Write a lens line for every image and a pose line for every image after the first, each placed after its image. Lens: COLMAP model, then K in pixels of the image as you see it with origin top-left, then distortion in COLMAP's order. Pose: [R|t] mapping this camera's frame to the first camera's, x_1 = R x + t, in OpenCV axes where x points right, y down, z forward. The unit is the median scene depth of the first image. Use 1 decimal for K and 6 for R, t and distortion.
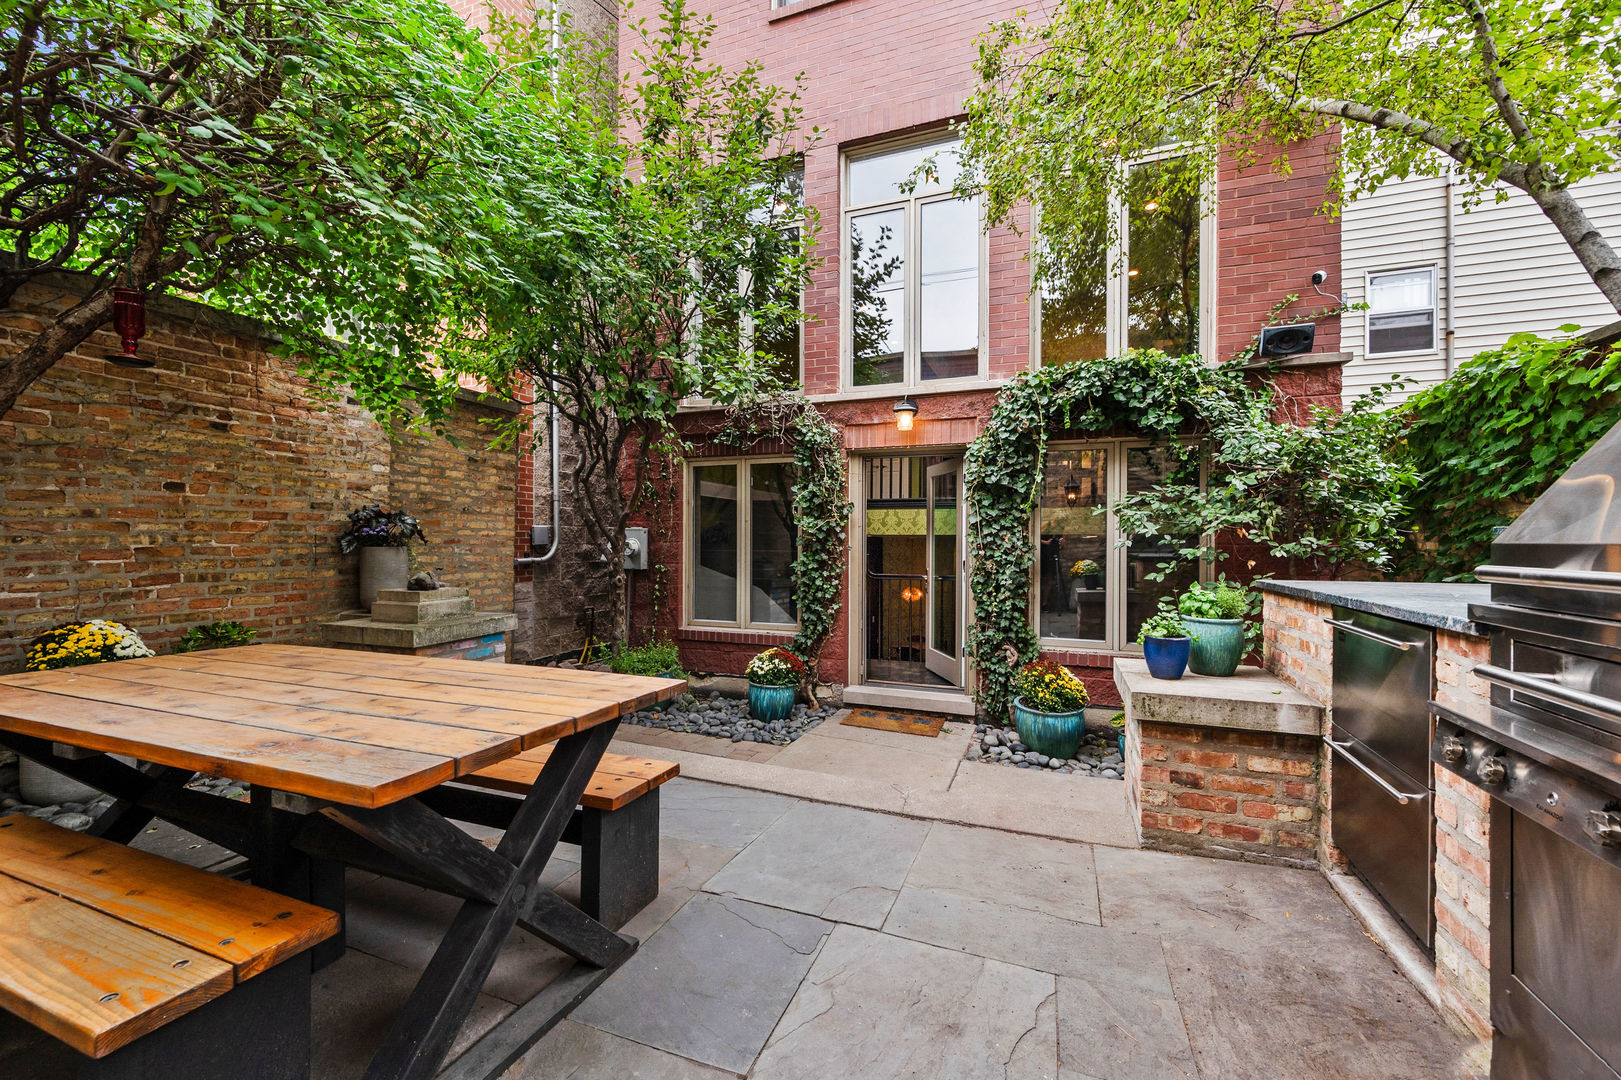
lens RADIAL K [[648.5, 0, 810.5], [0, 648.5, 540.0], [0, 0, 1]] dist [-0.000911, 0.000044]
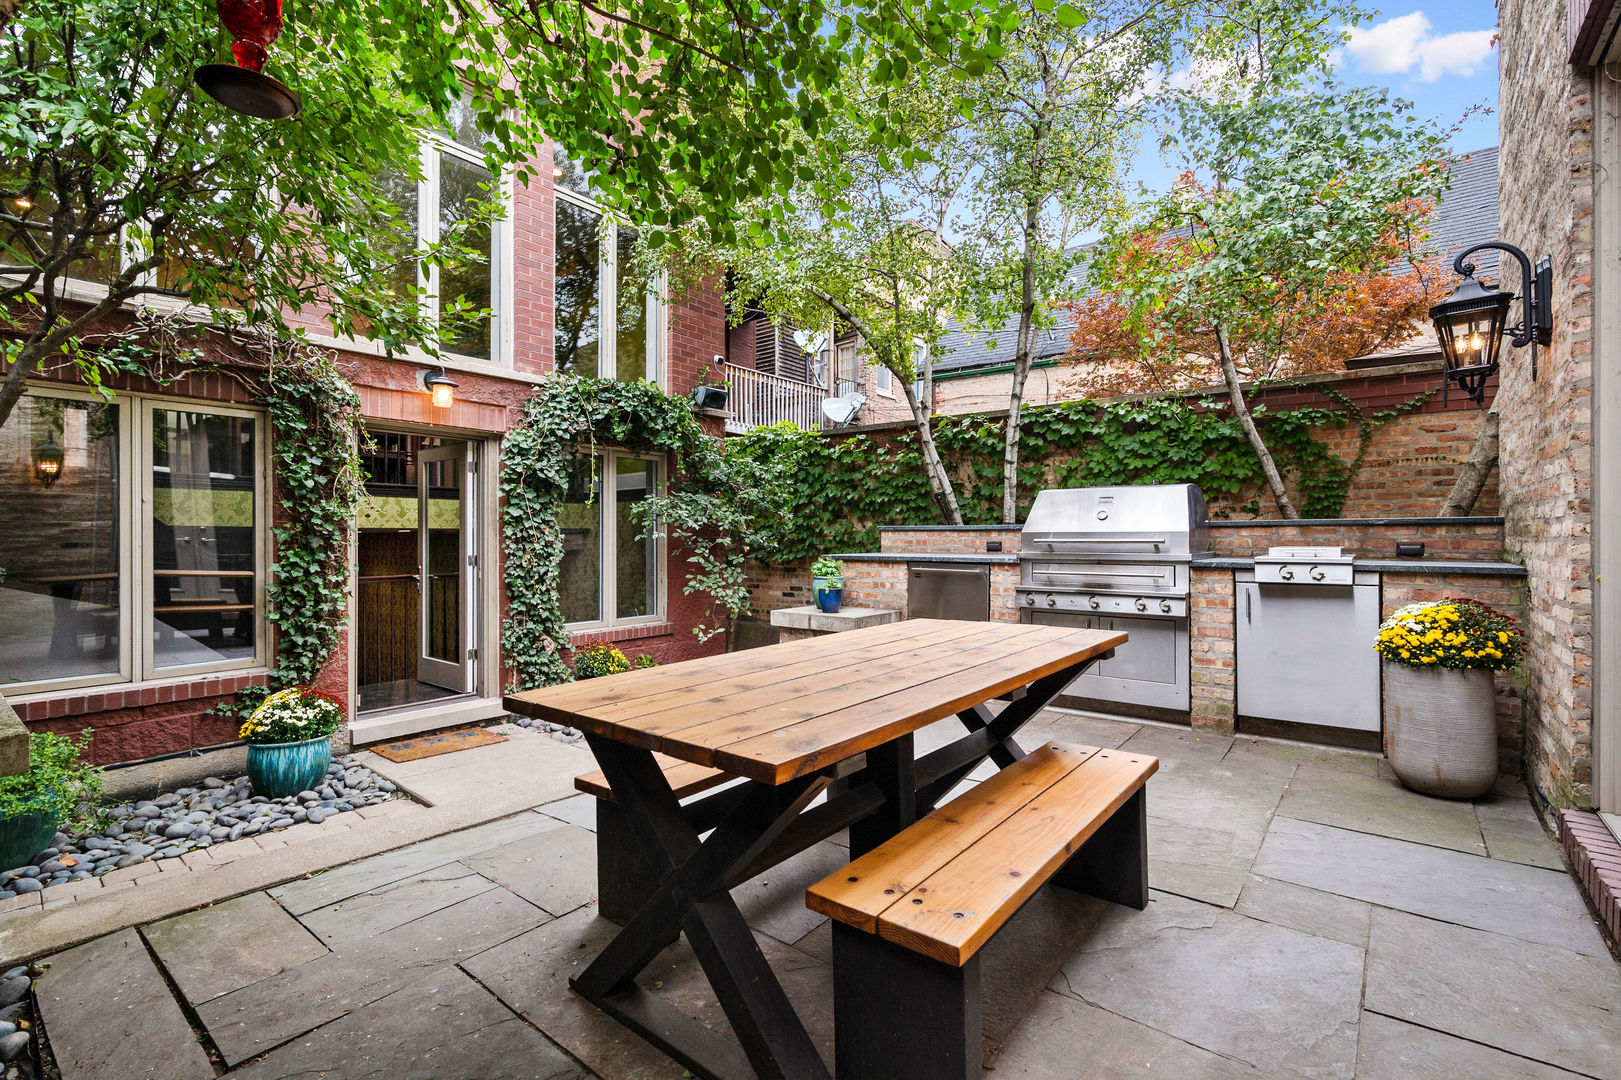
lens RADIAL K [[733.6, 0, 812.3], [0, 733.6, 535.2], [0, 0, 1]] dist [-0.001782, -0.000110]
pose [[0.297434, -0.003174, 0.954737, -0.657993], [0.003126, 0.999992, 0.002351, 0.001813], [-0.954737, 0.002286, 0.297442, 0.238653]]
